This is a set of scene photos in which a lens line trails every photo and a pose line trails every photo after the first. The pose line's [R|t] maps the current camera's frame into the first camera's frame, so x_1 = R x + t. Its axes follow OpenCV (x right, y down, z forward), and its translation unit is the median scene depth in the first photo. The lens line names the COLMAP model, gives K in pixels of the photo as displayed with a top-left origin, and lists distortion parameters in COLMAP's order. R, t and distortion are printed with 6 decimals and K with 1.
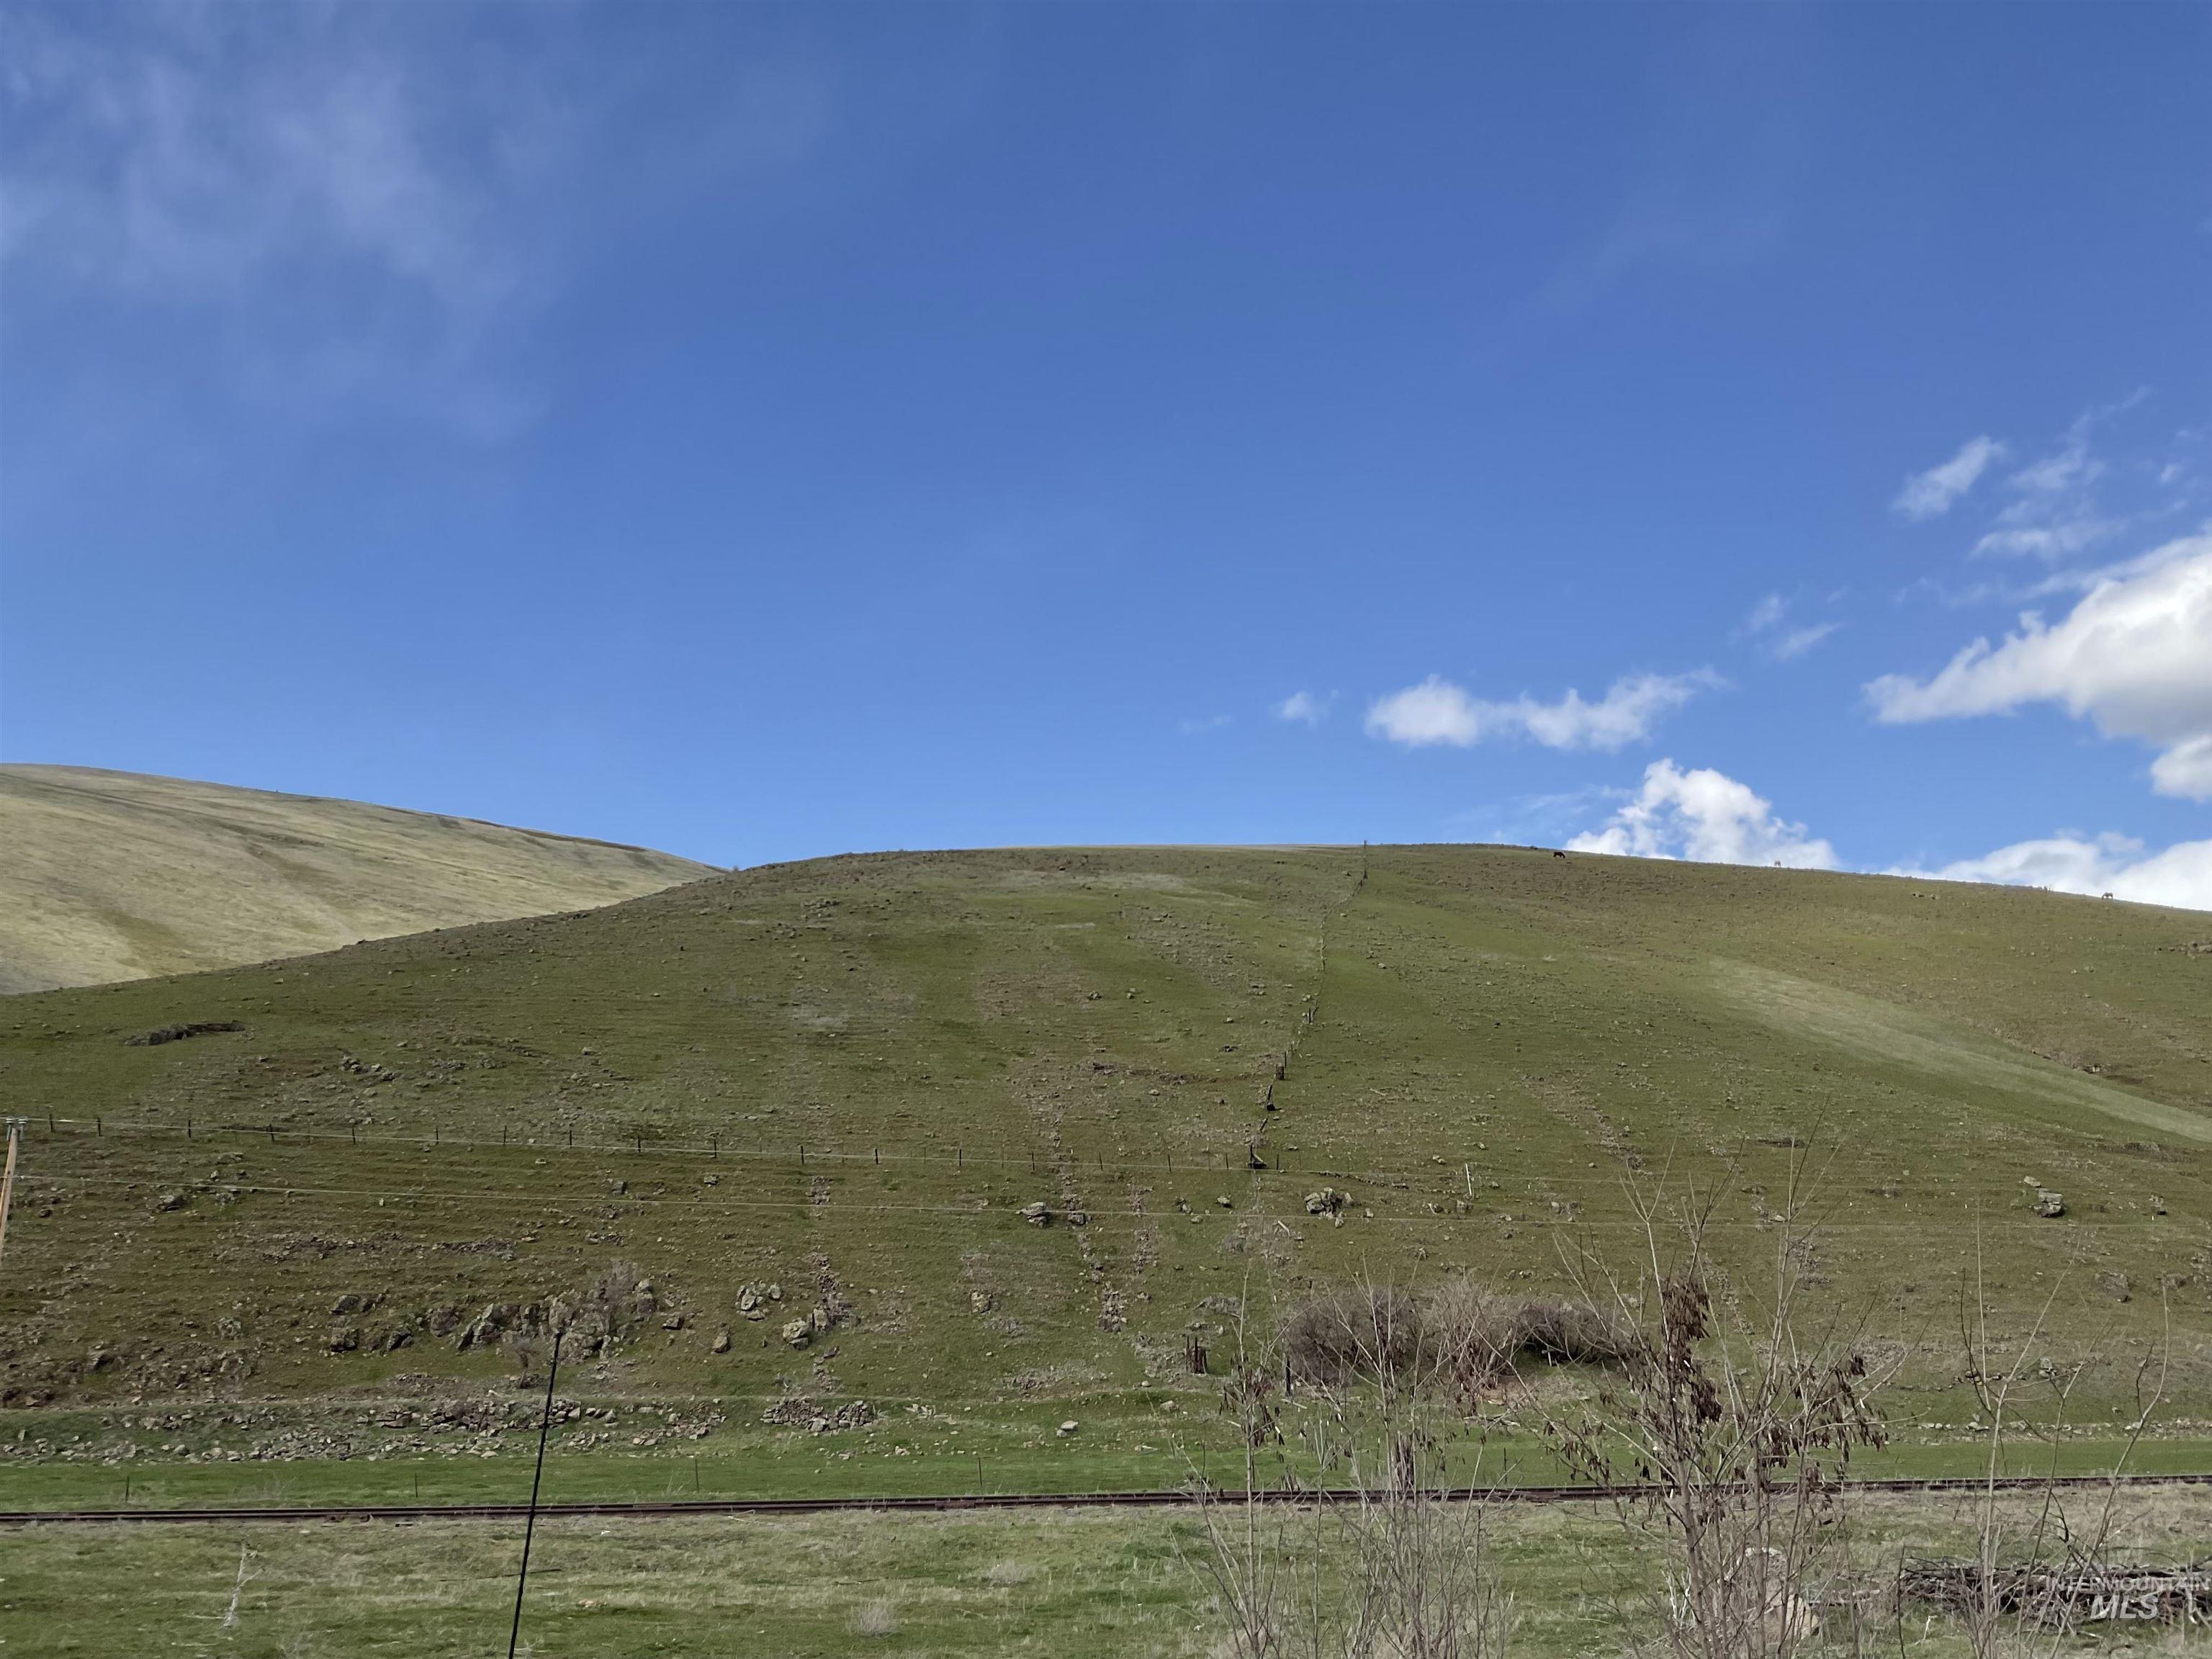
lens RADIAL K [[1829.8, 0, 1112.9], [0, 1829.8, 829.3], [0, 0, 1]] dist [0.028872, -0.047147]
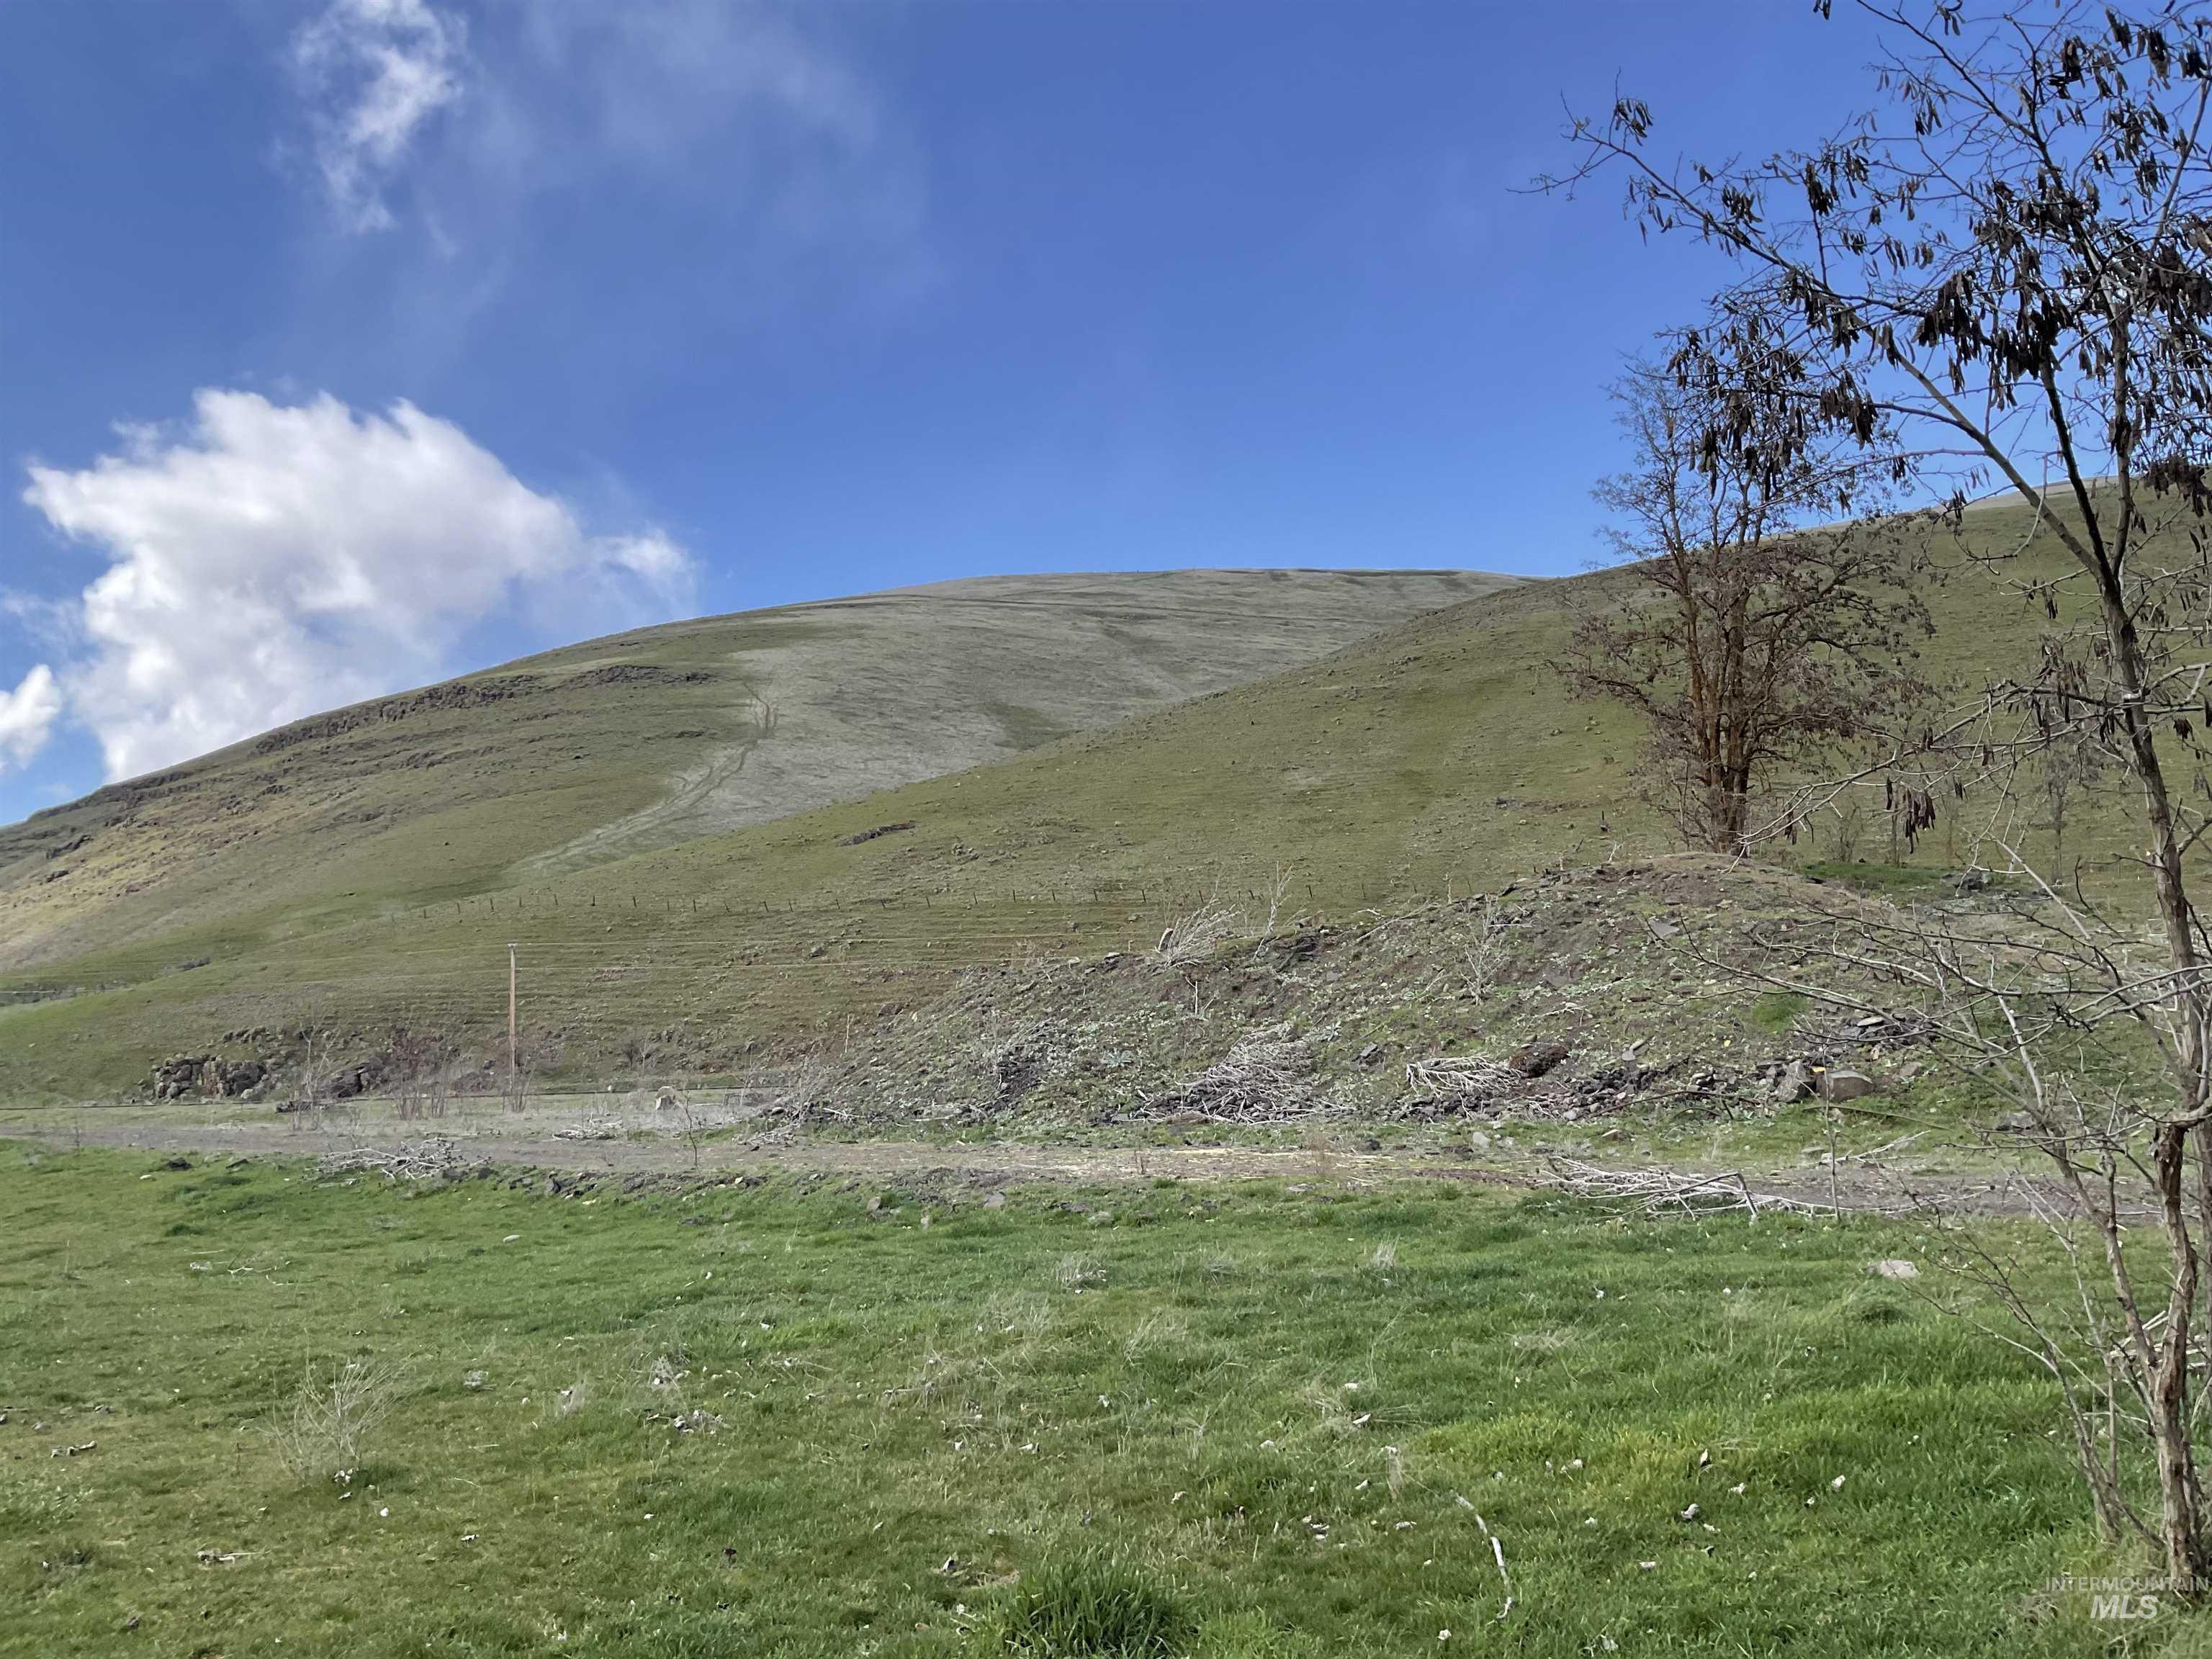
lens RADIAL K [[1829.8, 0, 1099.7], [0, 1829.8, 834.1], [0, 0, 1]] dist [0.028872, -0.047147]
pose [[0.869691, -0.076785, -0.487588, 0.128861], [0.158119, 0.979109, 0.127841, -0.017084], [0.467585, -0.188279, 0.863664, -0.067129]]
